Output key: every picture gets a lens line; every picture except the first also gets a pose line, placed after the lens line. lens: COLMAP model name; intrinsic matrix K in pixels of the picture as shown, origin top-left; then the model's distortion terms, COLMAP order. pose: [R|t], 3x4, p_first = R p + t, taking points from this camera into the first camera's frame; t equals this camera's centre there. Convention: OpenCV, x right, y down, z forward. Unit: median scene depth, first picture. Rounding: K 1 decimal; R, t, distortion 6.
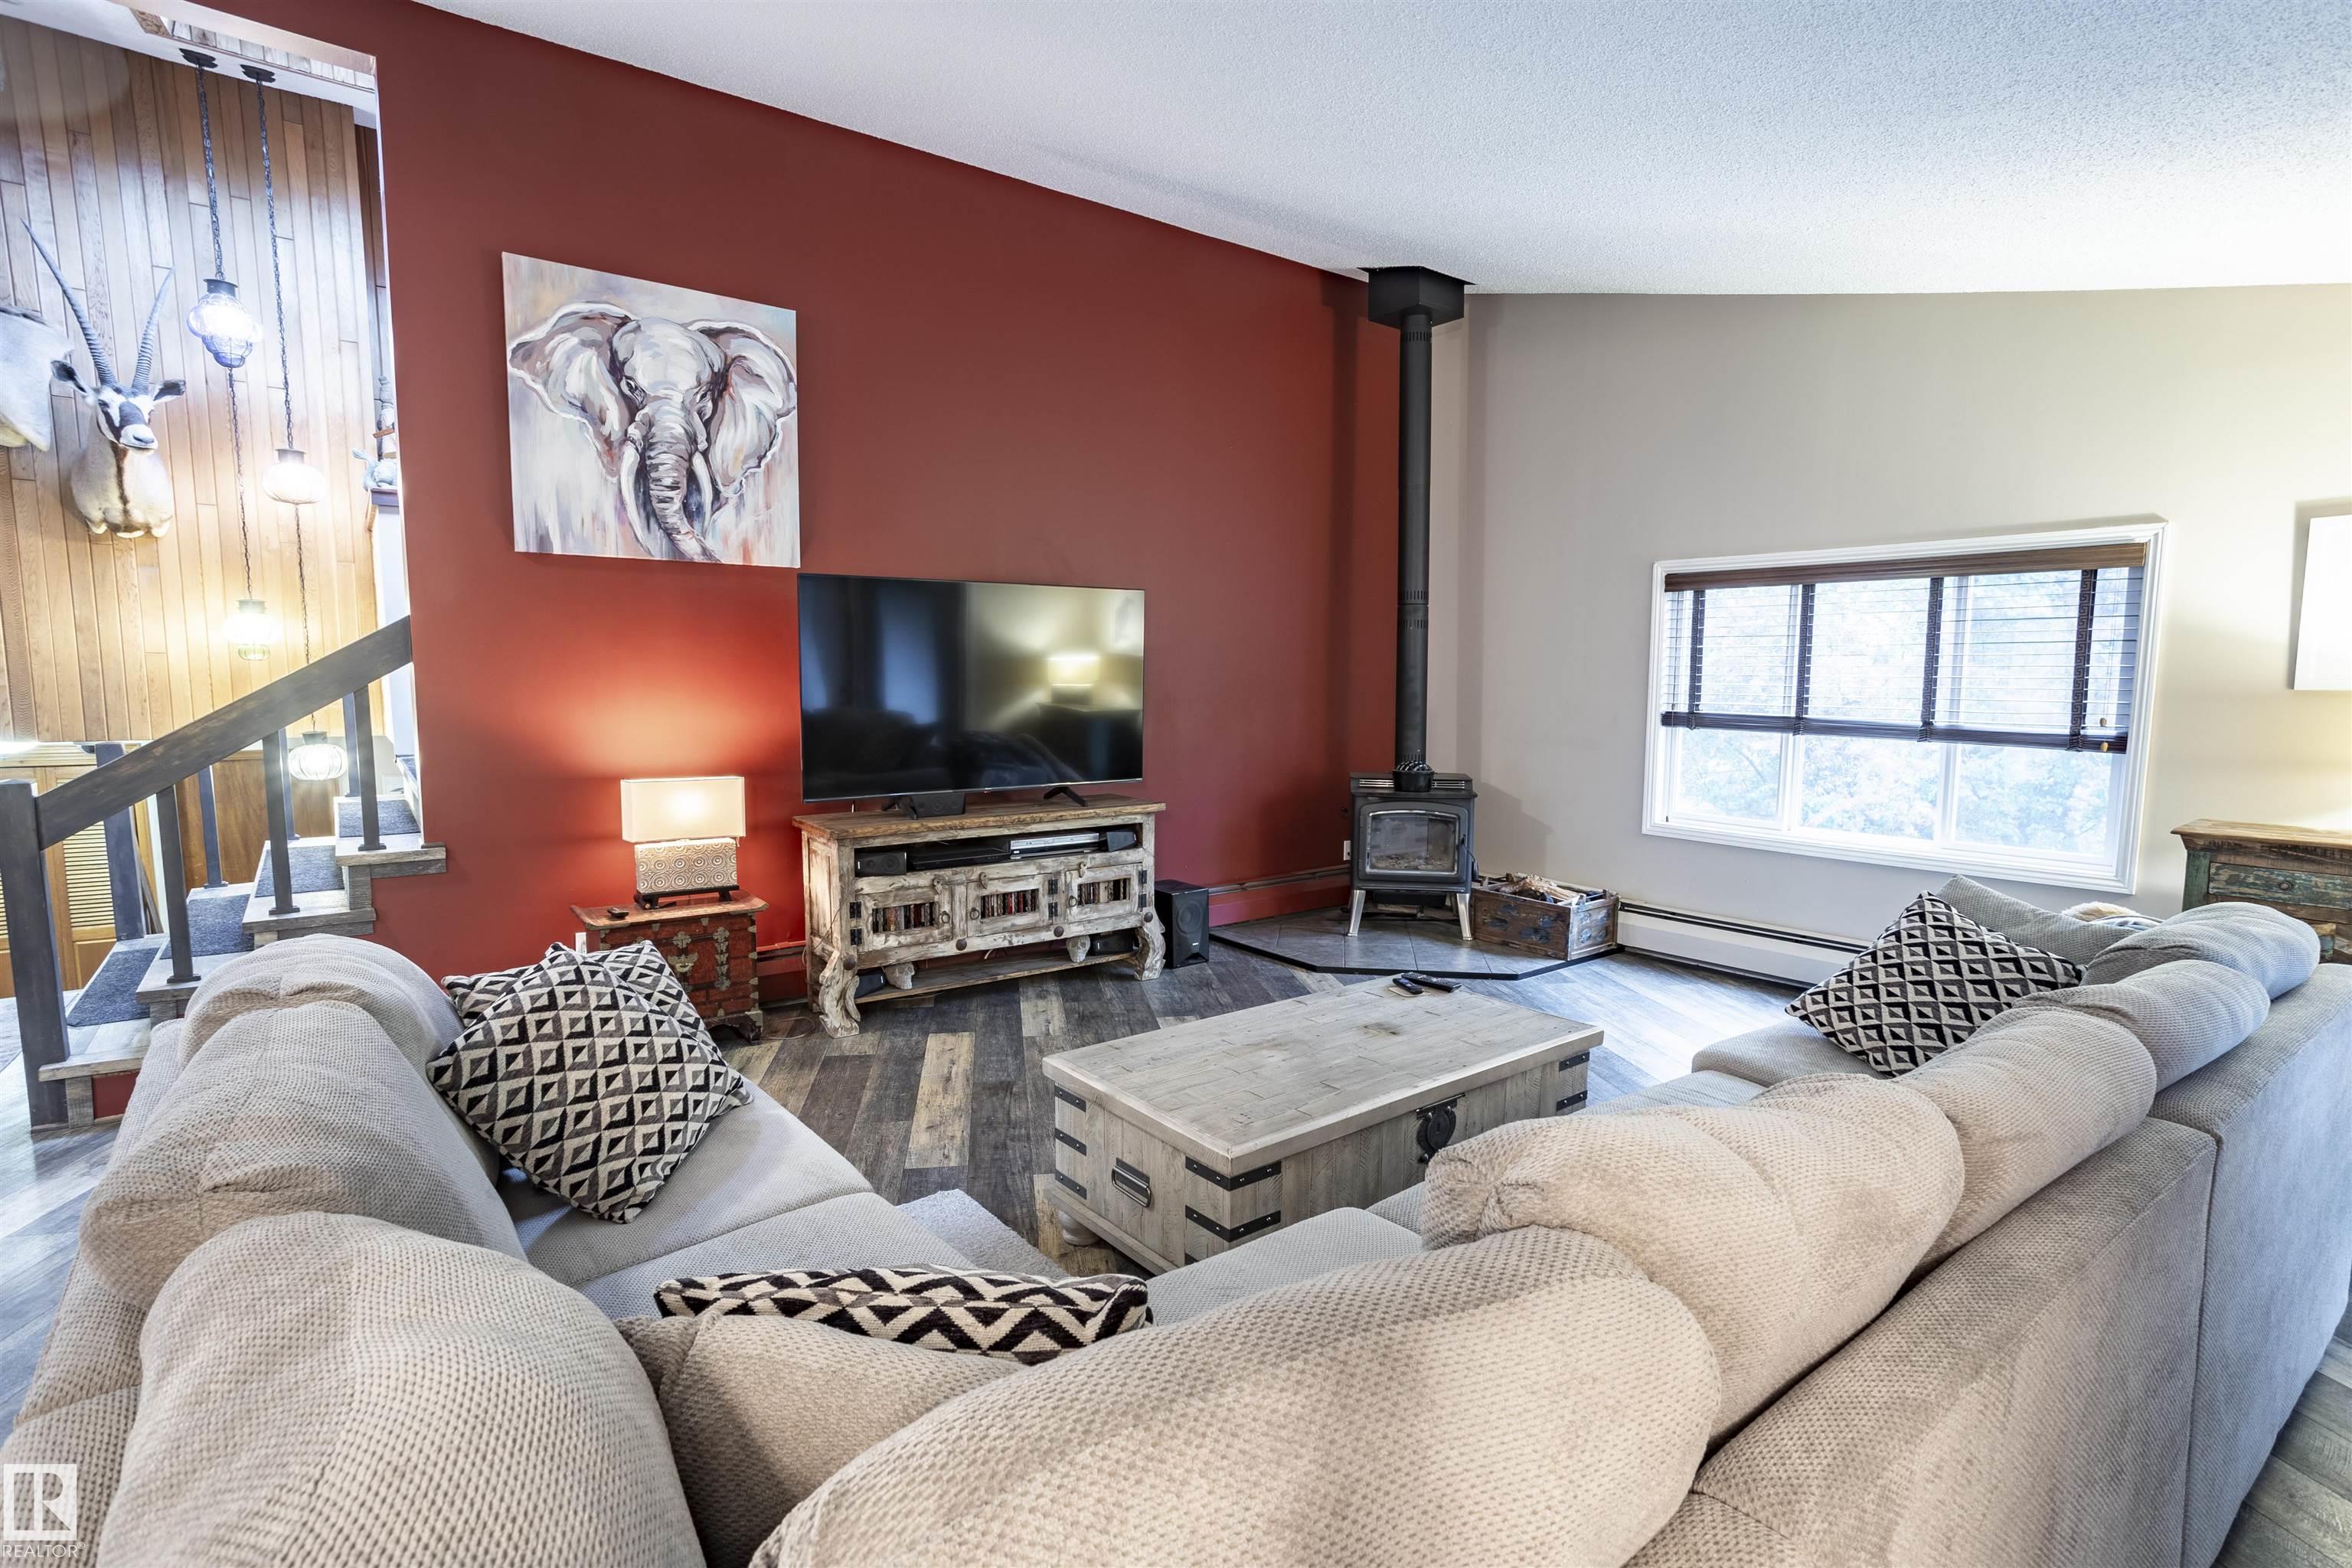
lens RADIAL K [[1136.9, 0, 1199.0], [0, 1136.9, 795.7], [0, 0, 1]] dist [-0.046700, 0.027312]
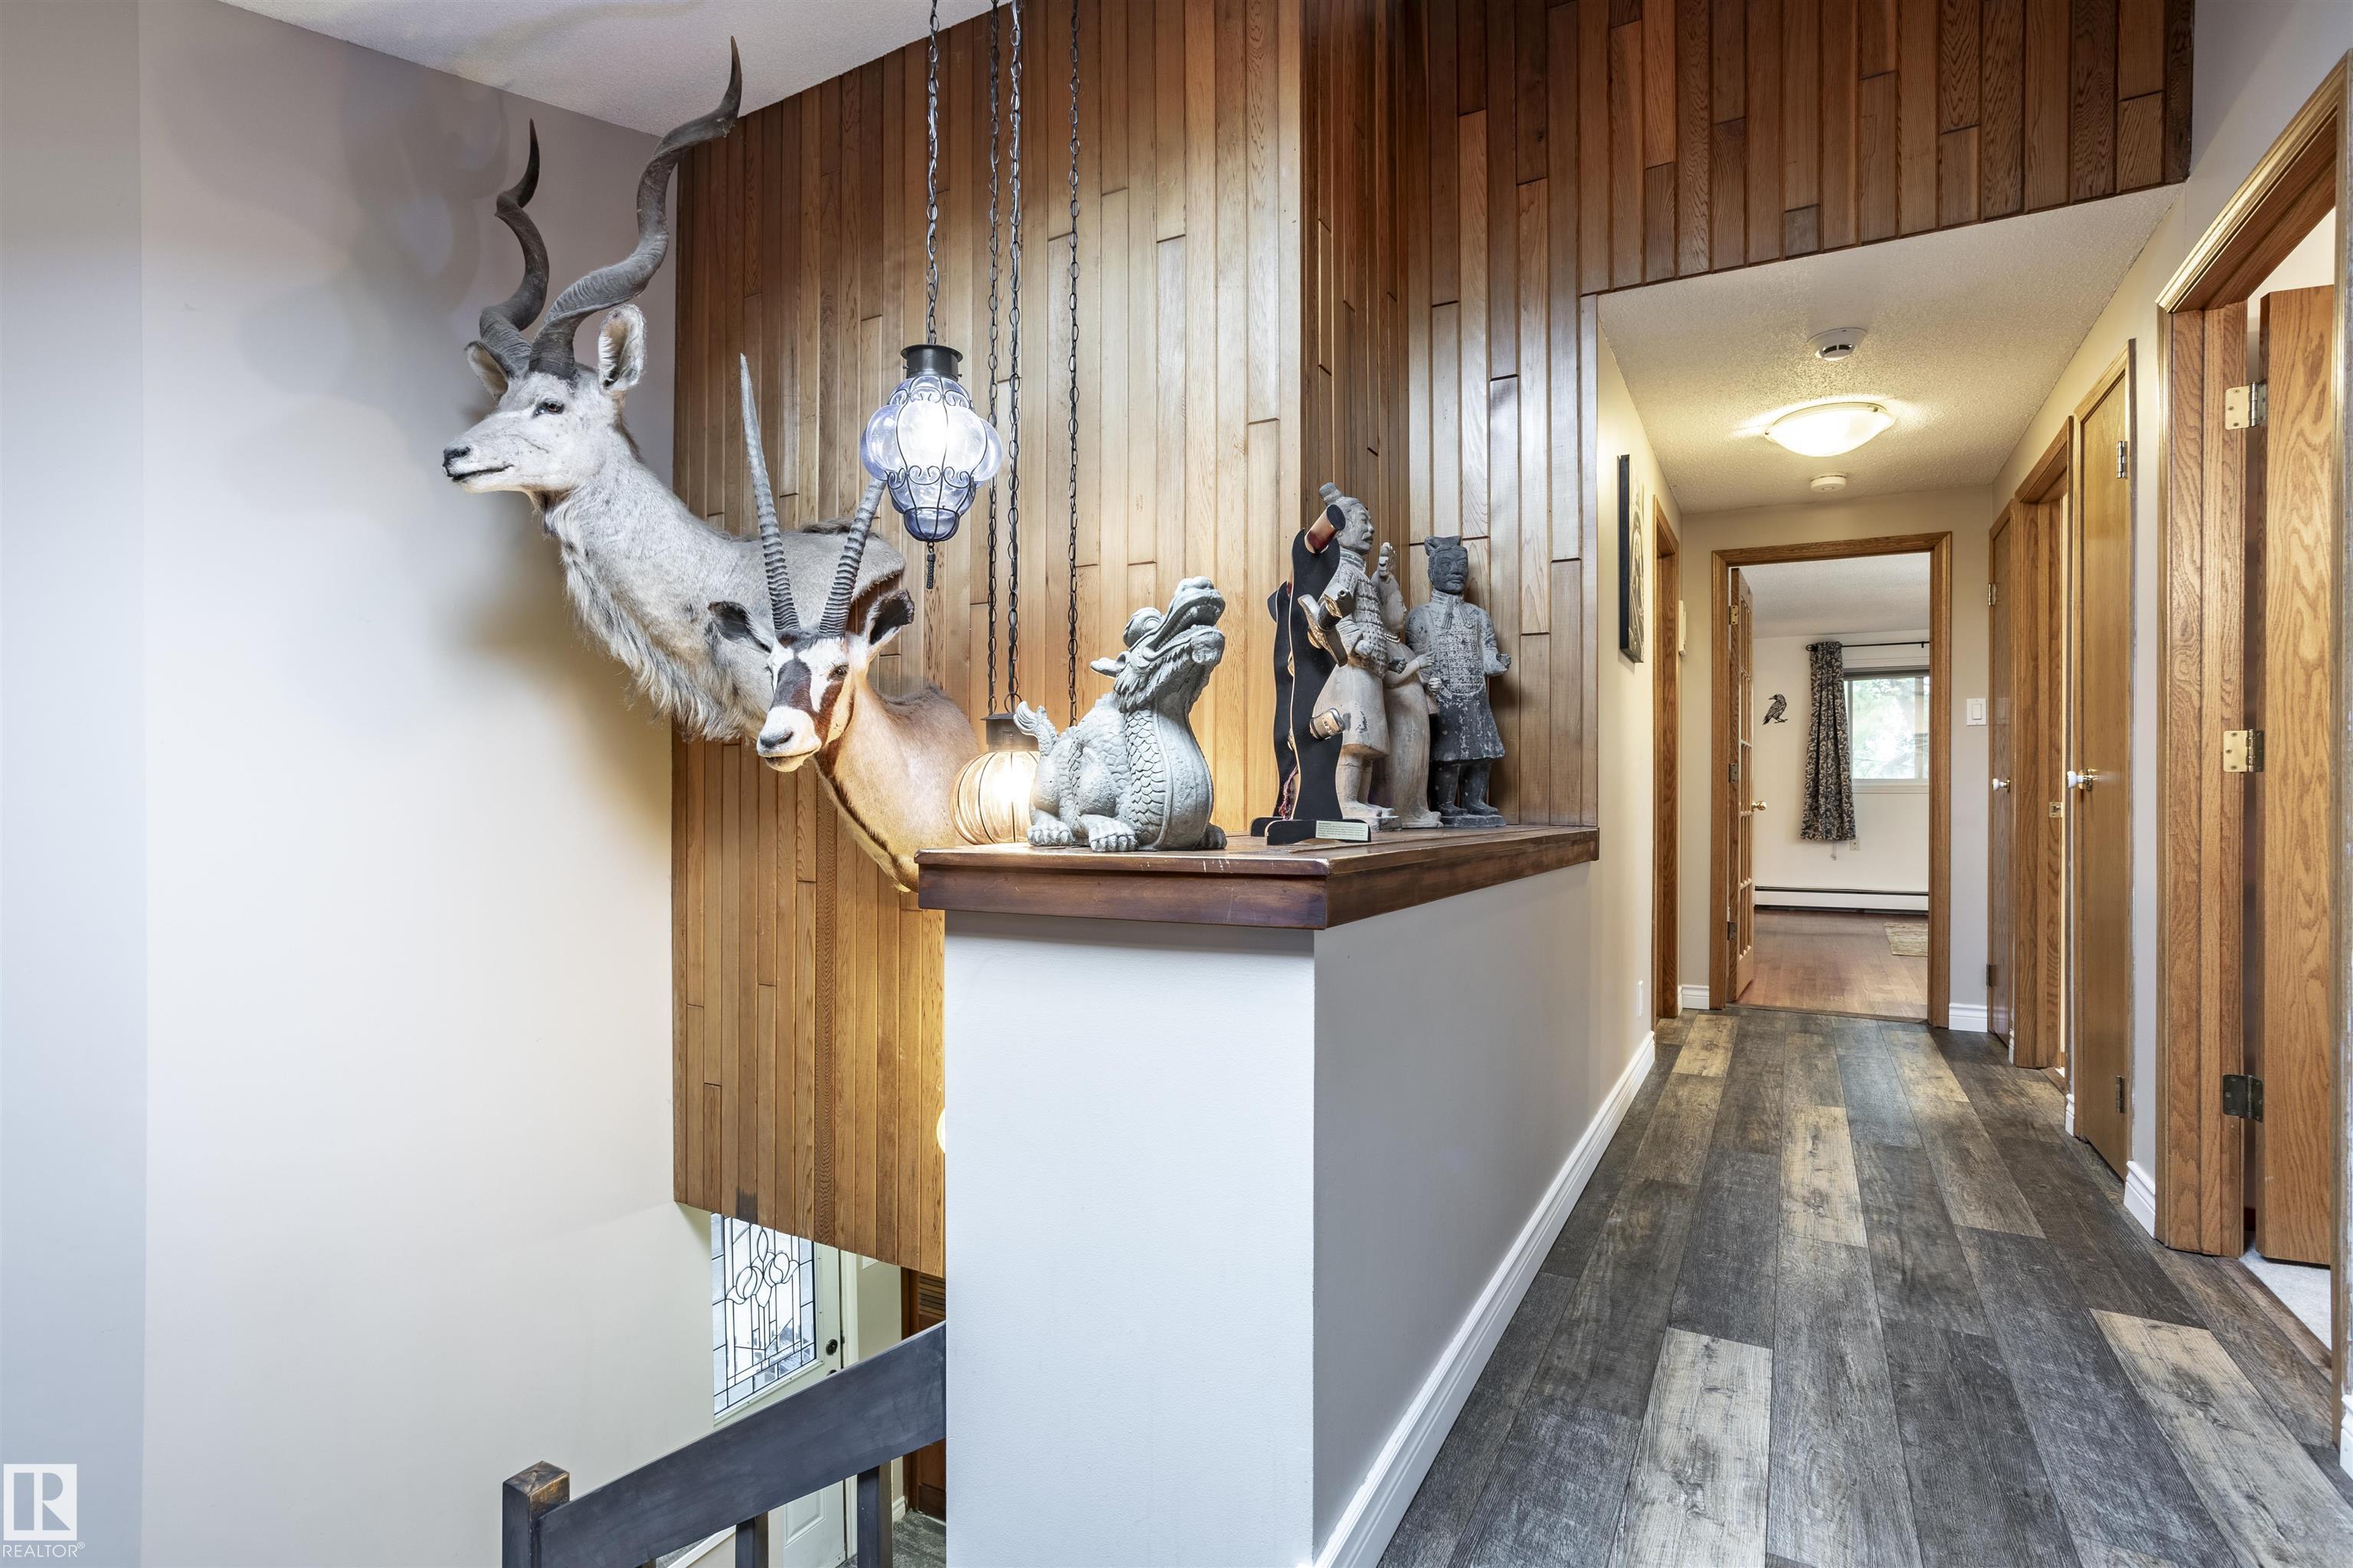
lens RADIAL K [[1137.4, 0, 1195.9], [0, 1137.4, 798.3], [0, 0, 1]] dist [-0.046700, 0.027312]
pose [[0.410876, -0.000054, -0.911691, -0.507213], [-0.093813, 0.994689, -0.042338, -0.324333], [0.906852, 0.102924, 0.408689, 1.077600]]
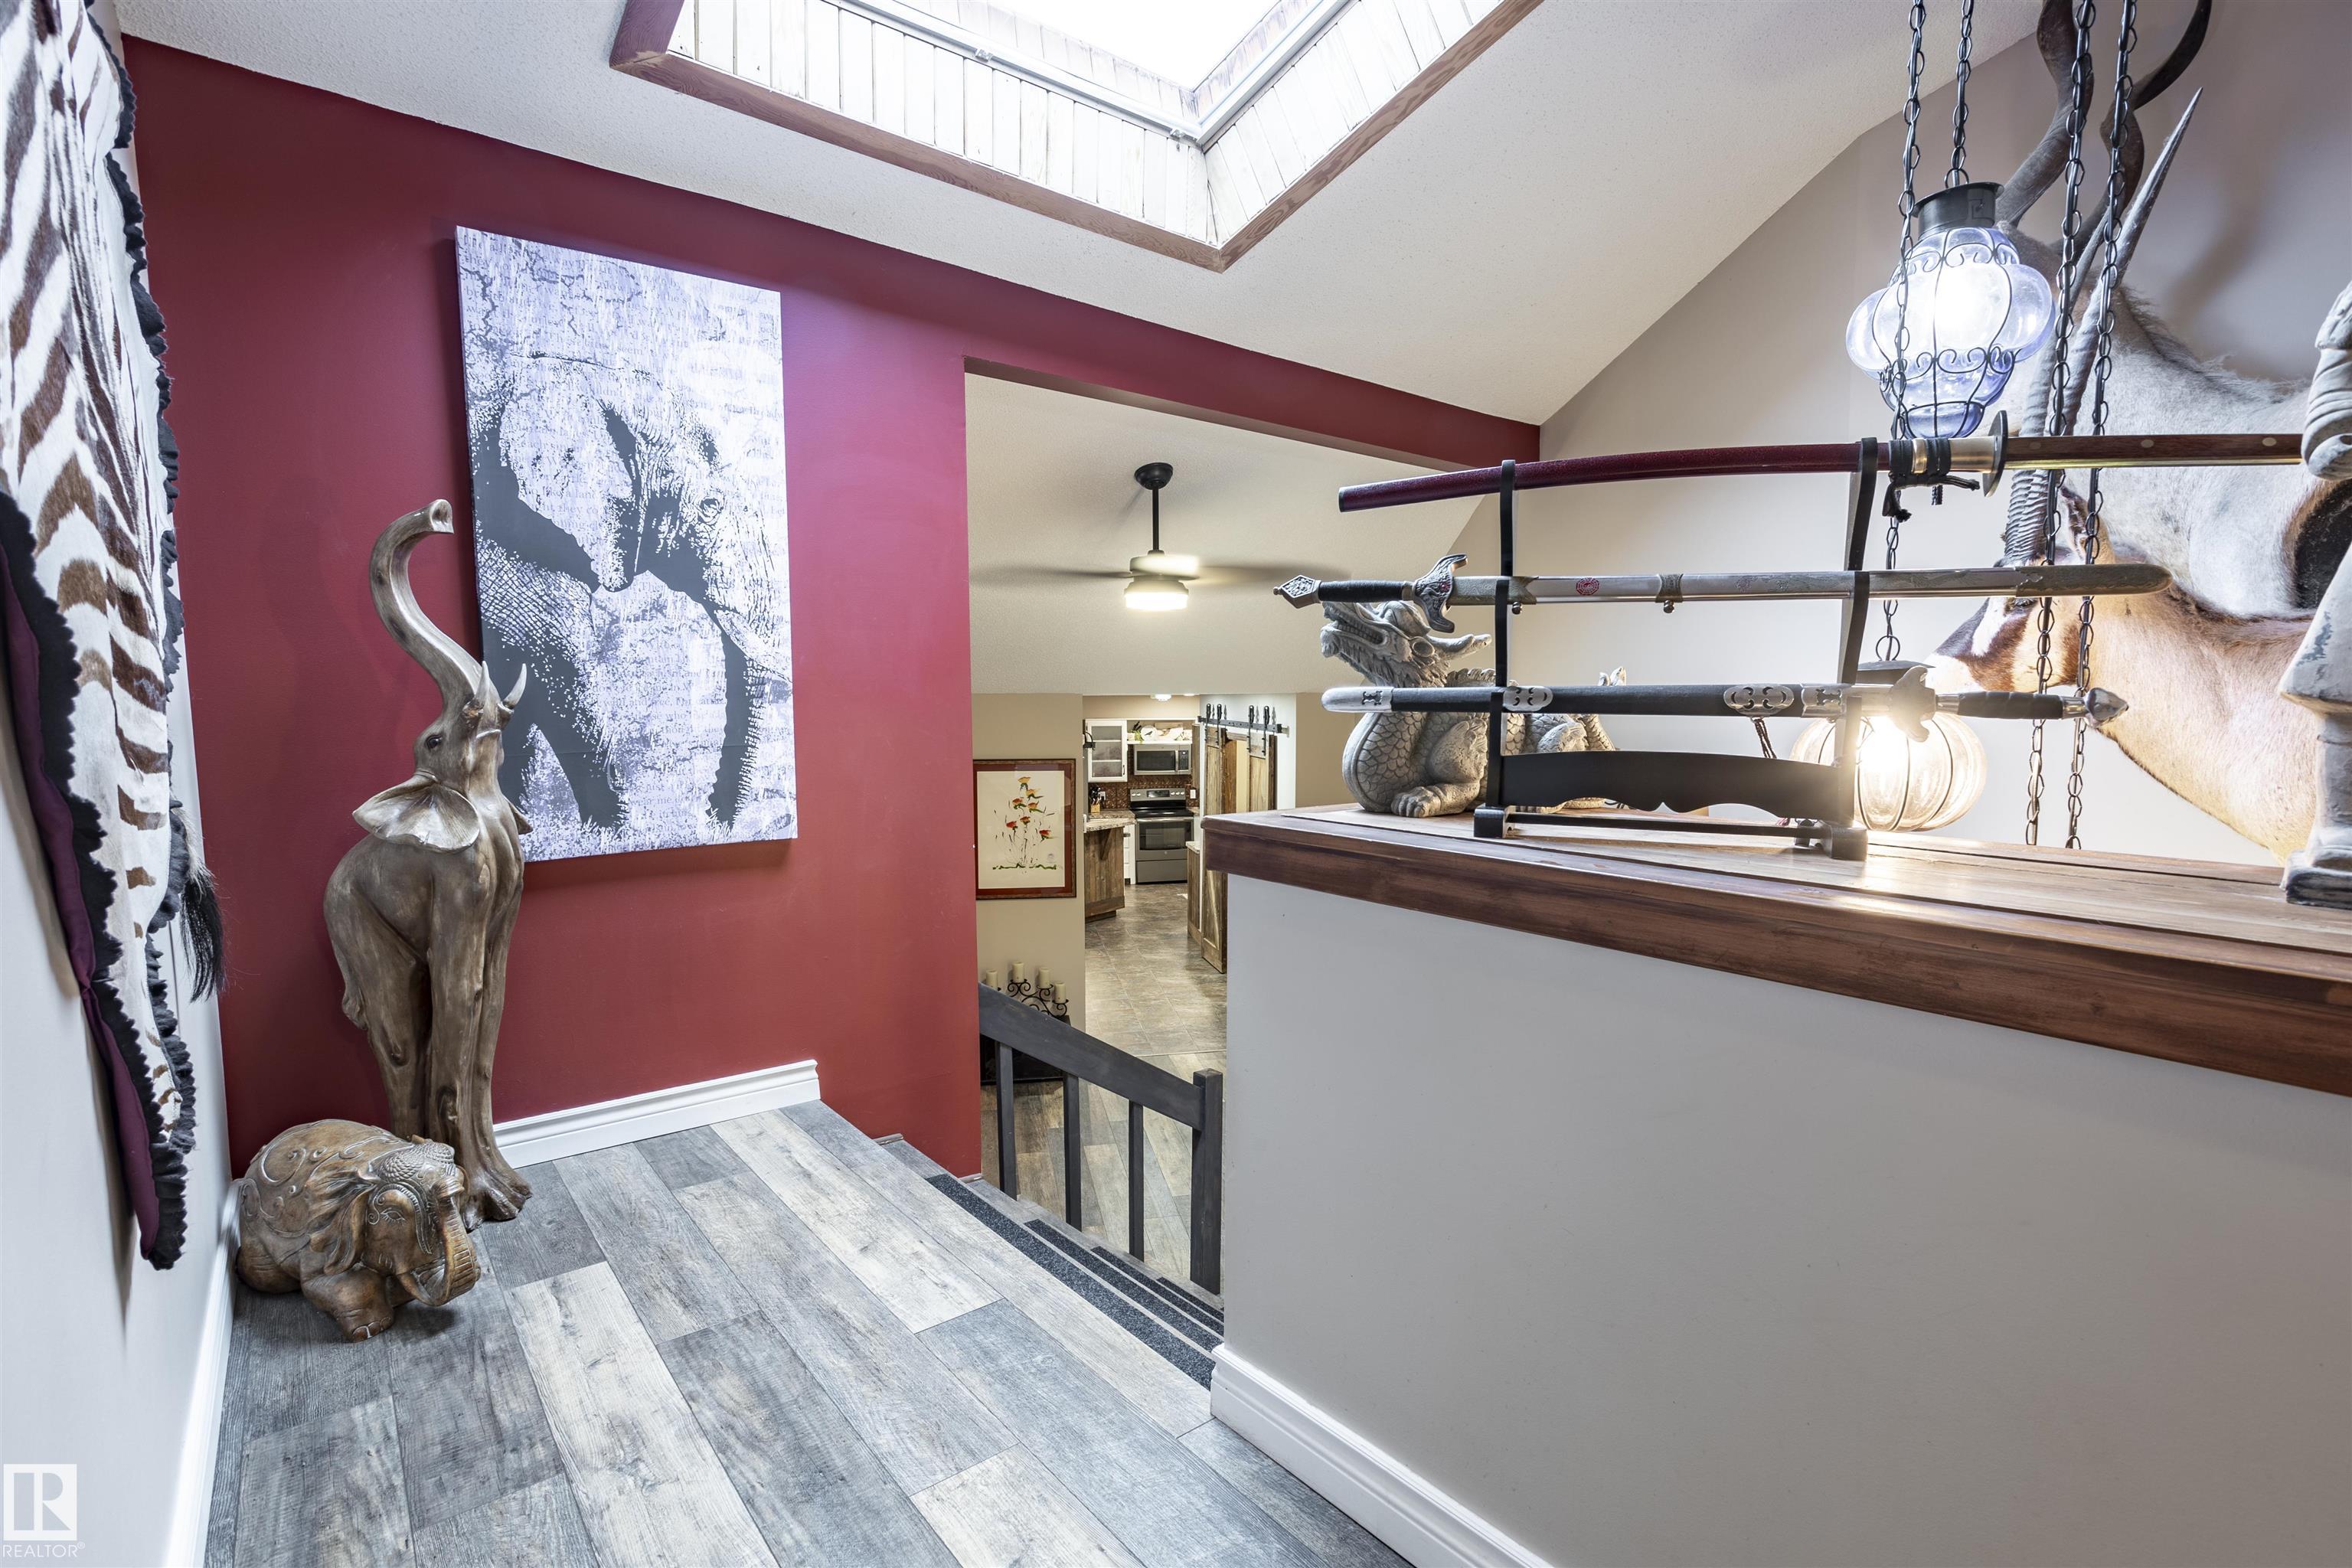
lens RADIAL K [[1136.9, 0, 1191.6], [0, 1136.9, 798.3], [0, 0, 1]] dist [-0.046700, 0.027312]
pose [[-0.999555, 0.001963, -0.029763, -0.722259], [-0.003997, 0.980015, 0.198883, -0.403150], [0.029559, 0.198913, -0.979571, 1.558586]]
